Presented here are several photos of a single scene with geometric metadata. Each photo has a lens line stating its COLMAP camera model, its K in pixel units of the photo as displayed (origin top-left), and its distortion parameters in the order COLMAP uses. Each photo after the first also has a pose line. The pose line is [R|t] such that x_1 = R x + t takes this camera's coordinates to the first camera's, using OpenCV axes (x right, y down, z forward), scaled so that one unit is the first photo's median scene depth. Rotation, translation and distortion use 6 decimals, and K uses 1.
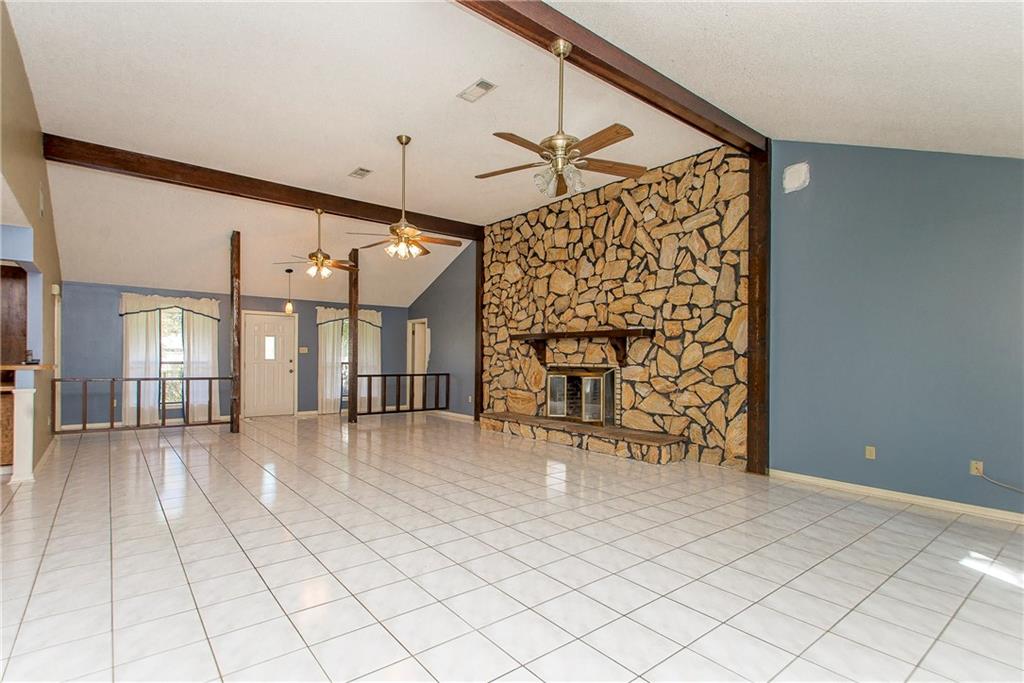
lens RADIAL K [[500.7, 0, 507.7], [0, 500.7, 356.9], [0, 0, 1]] dist [0.001118, 0.000064]
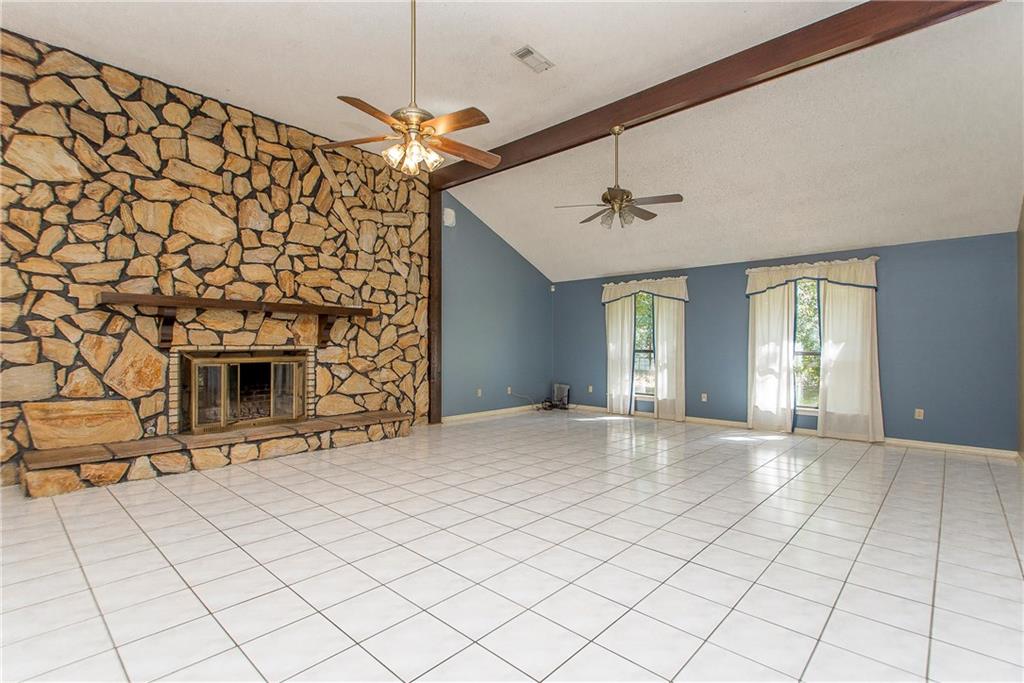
lens RADIAL K [[475.8, 0, 508.2], [0, 475.8, 337.7], [0, 0, 1]] dist [0.001990, 0.000231]
pose [[-0.153392, 0.003121, 0.988161, -0.662841], [-0.005097, 0.999979, -0.003949, 0.003046], [-0.988152, -0.005642, -0.153373, 0.819190]]
